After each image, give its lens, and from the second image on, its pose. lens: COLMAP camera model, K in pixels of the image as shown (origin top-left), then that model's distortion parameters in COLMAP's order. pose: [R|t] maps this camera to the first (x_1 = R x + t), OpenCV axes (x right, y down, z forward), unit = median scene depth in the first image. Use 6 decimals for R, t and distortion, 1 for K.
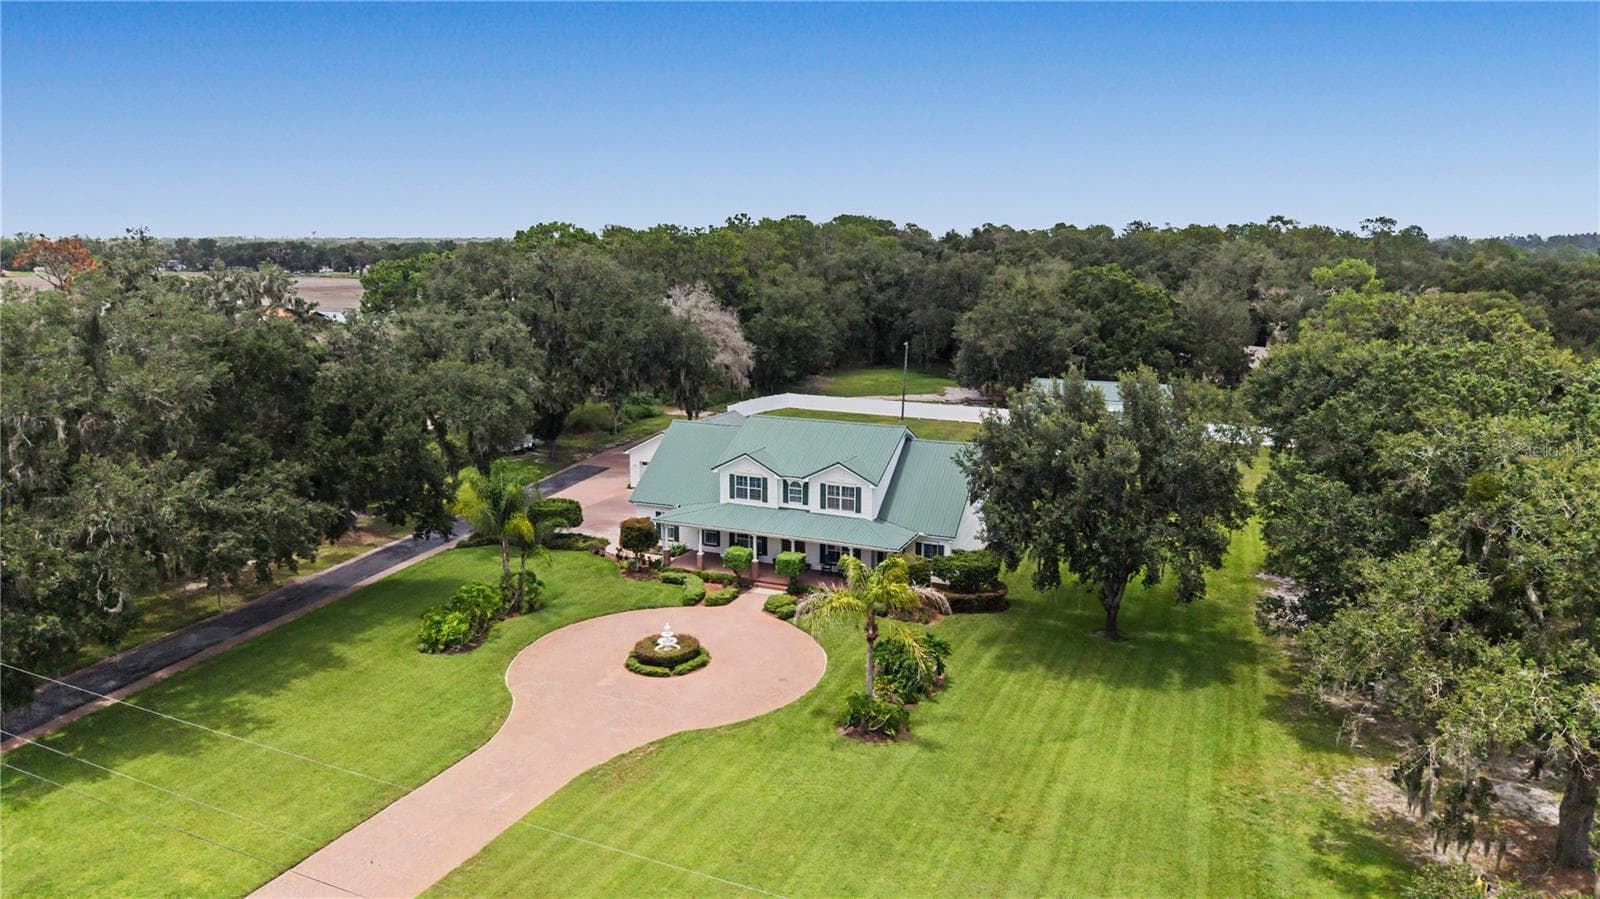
lens RADIAL K [[1063.6, 0, 802.2], [0, 1063.6, 471.8], [0, 0, 1]] dist [0.050194, -0.061551]
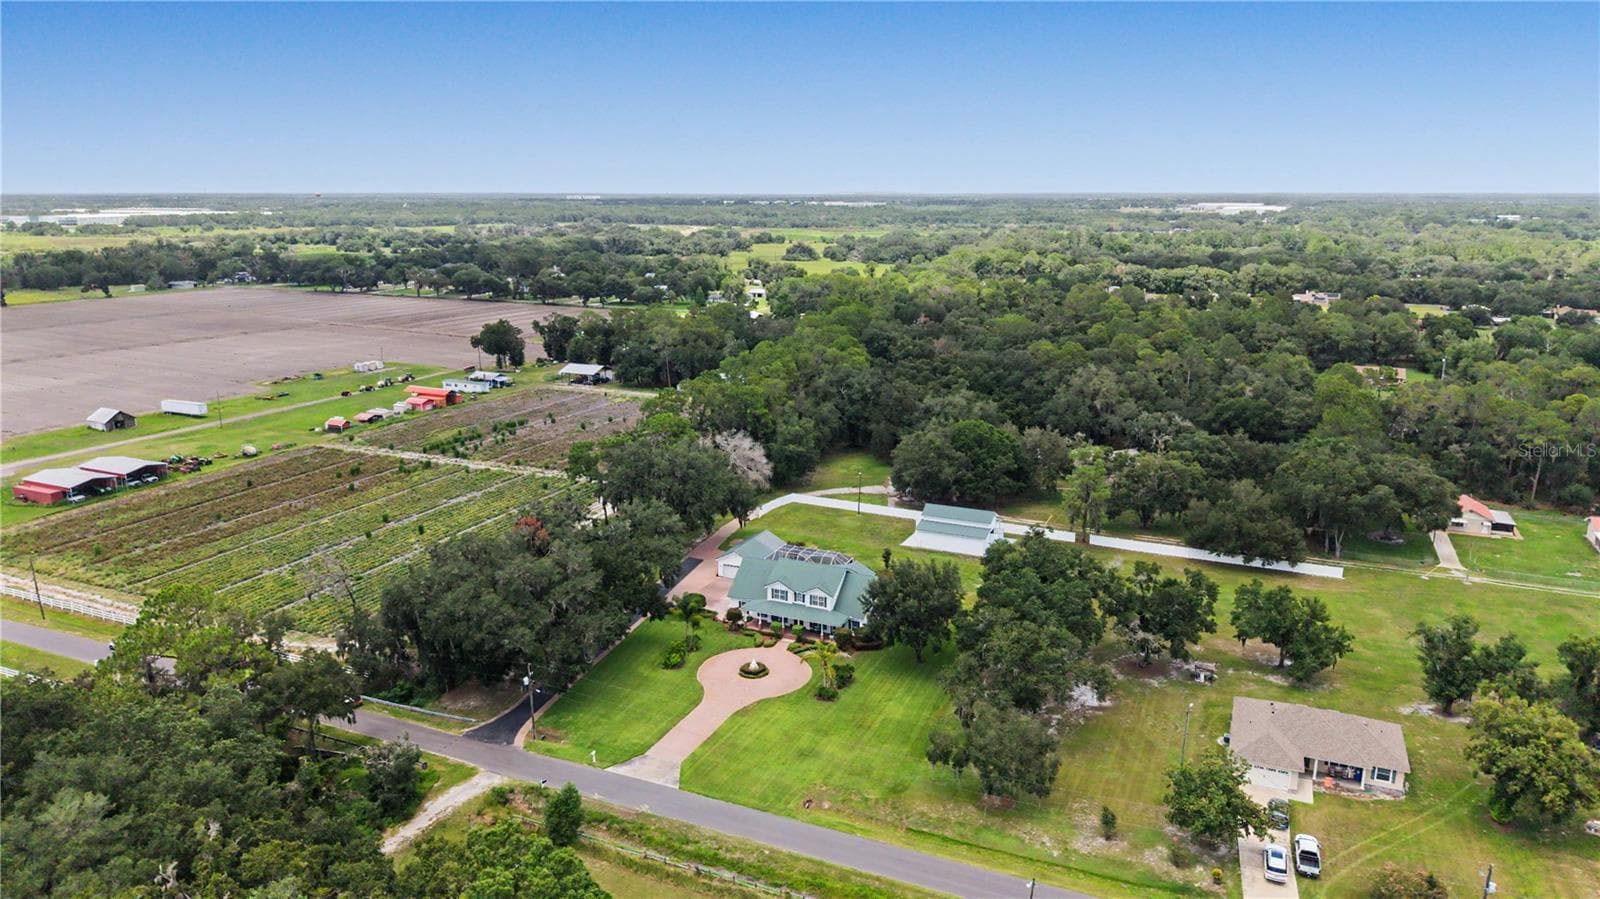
lens RADIAL K [[1063.6, 0, 802.2], [0, 1063.6, 471.8], [0, 0, 1]] dist [0.050194, -0.061551]
pose [[0.999991, -0.000998, 0.004073, -0.009656], [0.000802, 0.998853, 0.047885, -0.382923], [-0.004116, -0.047881, 0.998845, -1.402798]]
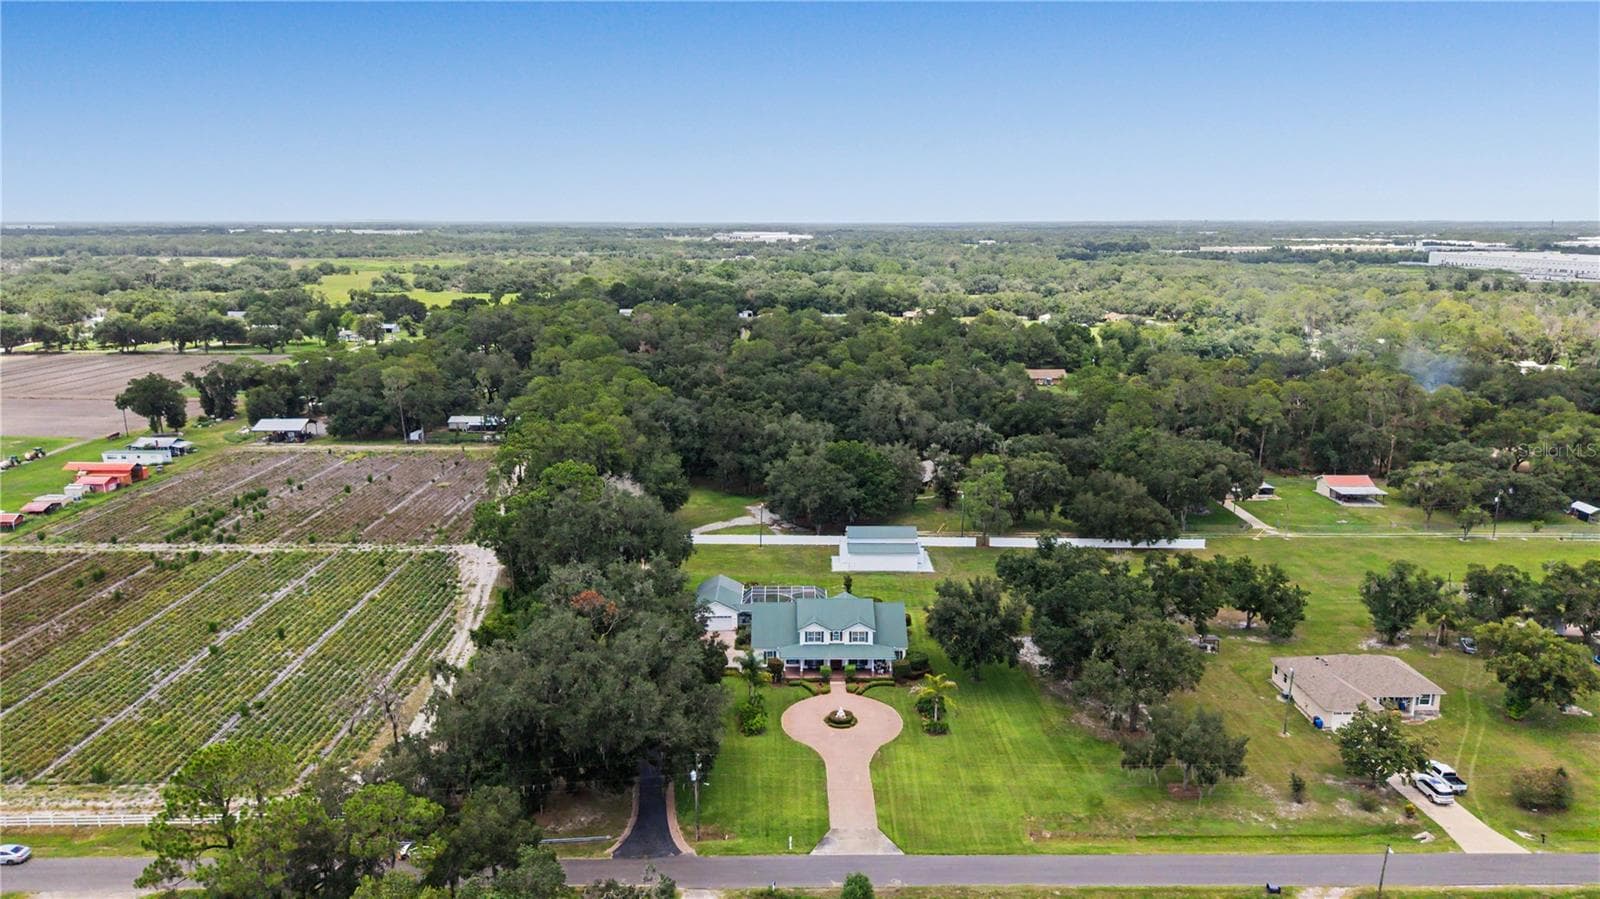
lens RADIAL K [[1063.6, 0, 802.2], [0, 1063.6, 471.8], [0, 0, 1]] dist [0.050194, -0.061551]
pose [[0.907692, -0.097289, 0.408203, -0.987993], [0.087966, 0.995254, 0.041599, -0.440613], [-0.410313, -0.001851, 0.911943, -1.078865]]
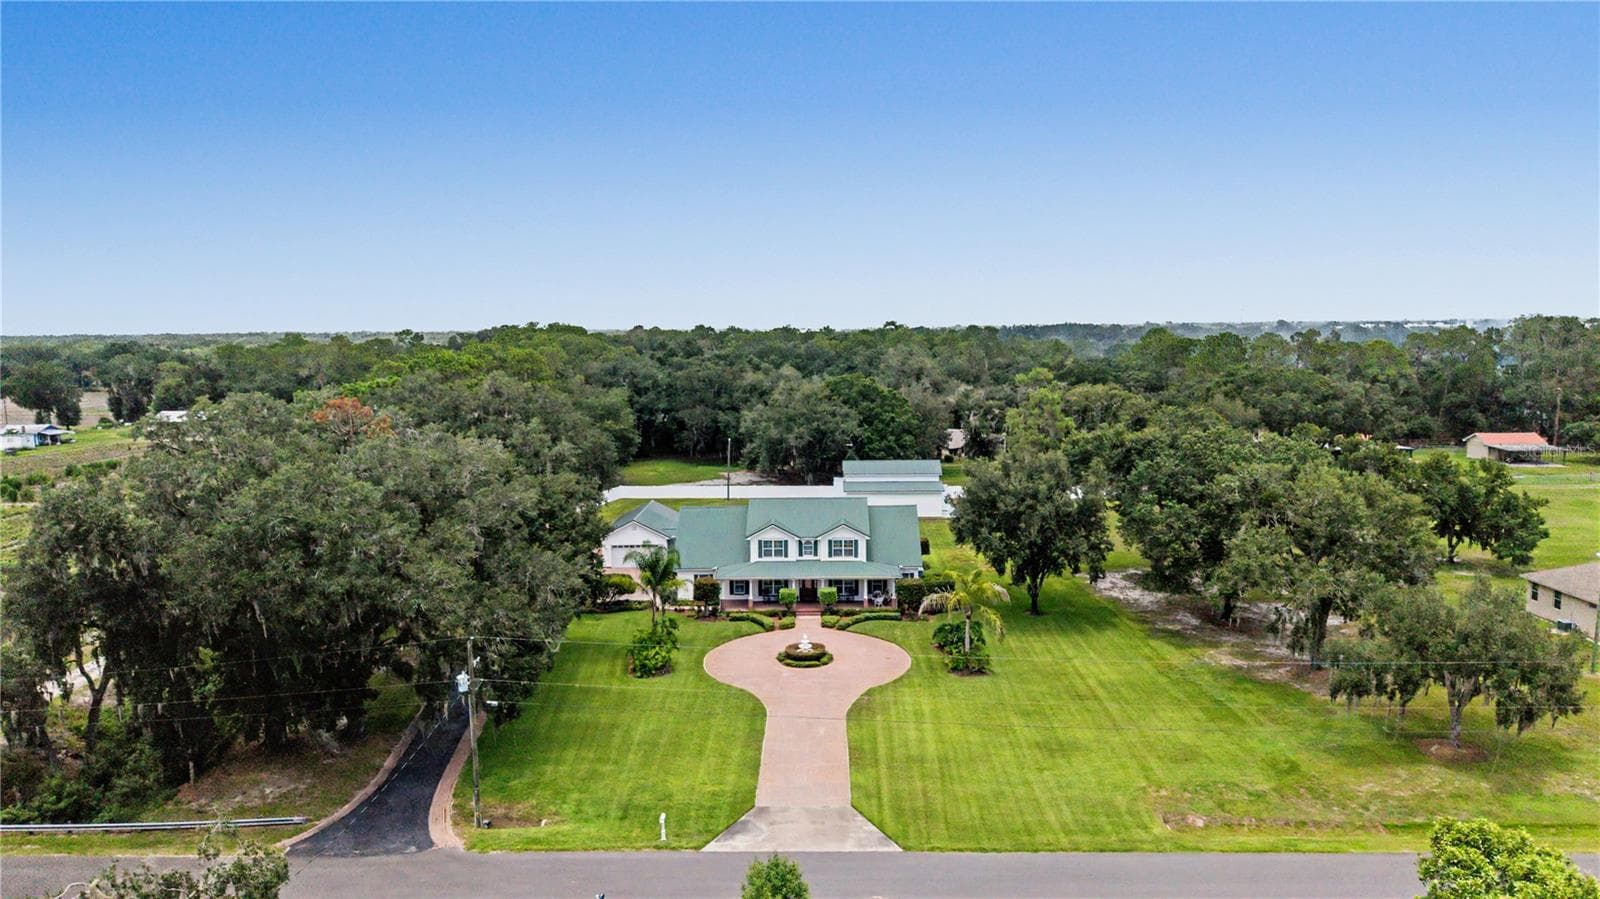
lens RADIAL K [[1063.6, 0, 802.2], [0, 1063.6, 471.8], [0, 0, 1]] dist [0.050194, -0.061551]
pose [[0.920116, -0.063405, 0.386478, -0.571354], [0.094187, 0.993671, -0.061218, 0.004076], [-0.380151, 0.092729, 0.920265, -0.340922]]
